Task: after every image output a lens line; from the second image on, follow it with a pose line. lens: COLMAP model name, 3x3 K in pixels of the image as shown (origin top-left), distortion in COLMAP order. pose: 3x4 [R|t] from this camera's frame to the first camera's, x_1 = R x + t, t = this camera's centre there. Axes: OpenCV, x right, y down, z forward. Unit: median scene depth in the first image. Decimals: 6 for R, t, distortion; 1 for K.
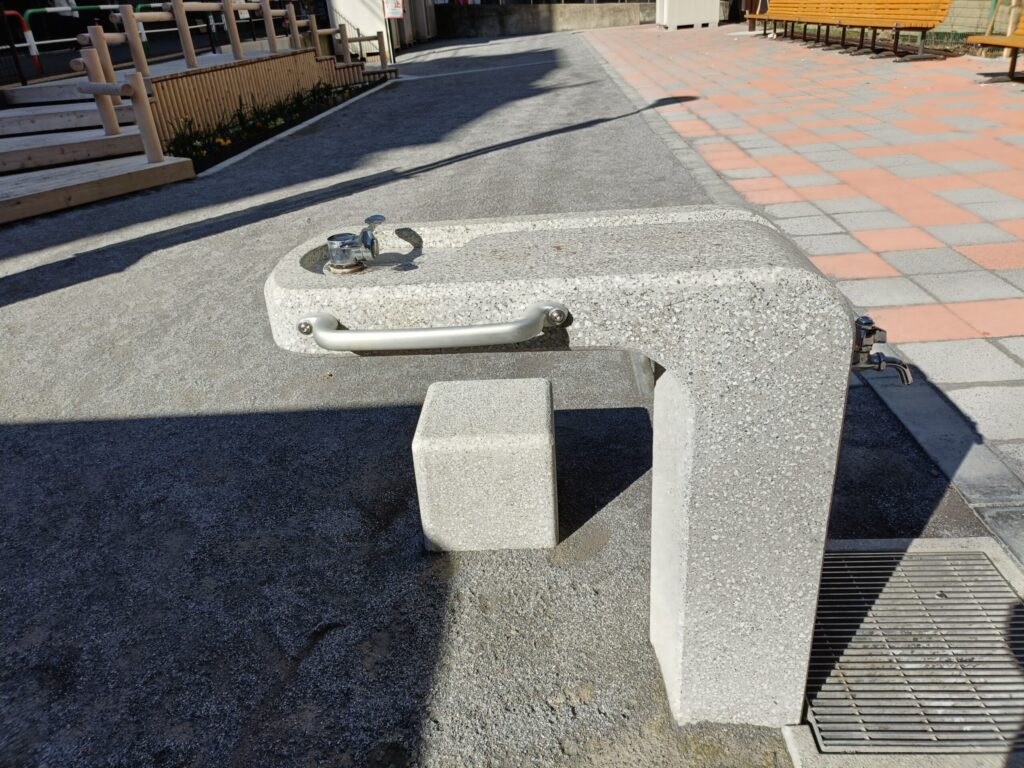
lens RADIAL K [[752.2, 0, 512.0], [0, 752.2, 384.0], [0, 0, 1]] dist [0.043114, -0.040102]
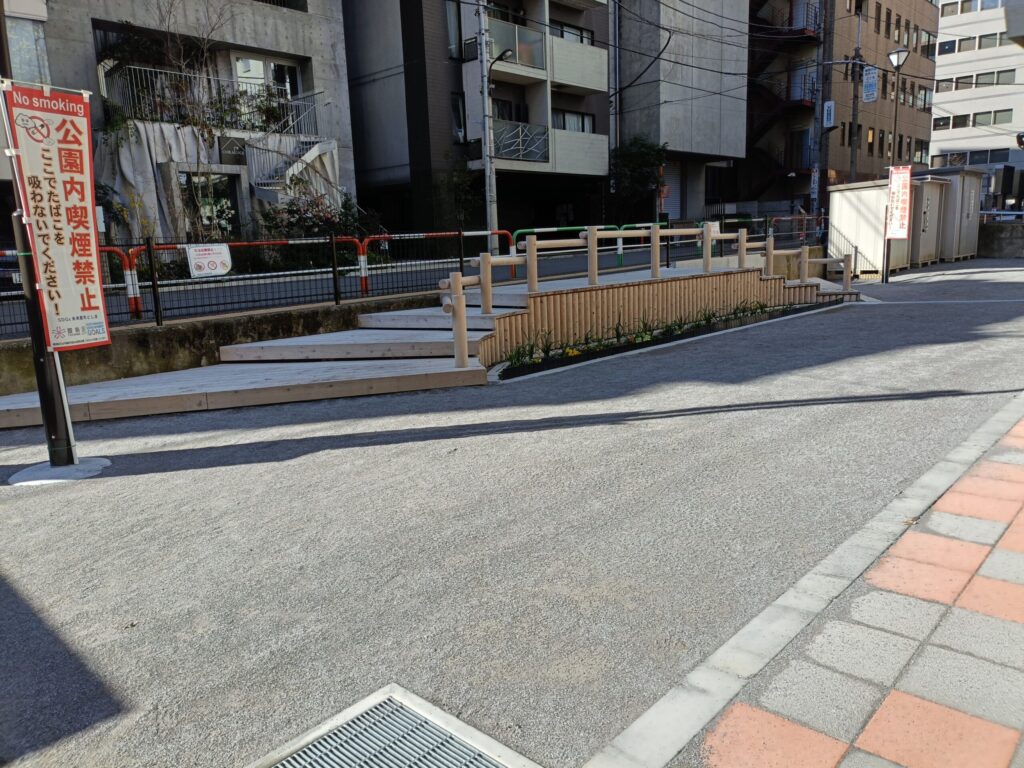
lens RADIAL K [[752.2, 0, 512.0], [0, 752.2, 384.0], [0, 0, 1]] dist [0.043114, -0.040102]
pose [[0.754936, 0.163442, -0.635105, 0.233408], [-0.307414, 0.943648, -0.122573, -0.109090], [0.579282, 0.287775, 0.762639, 0.128885]]
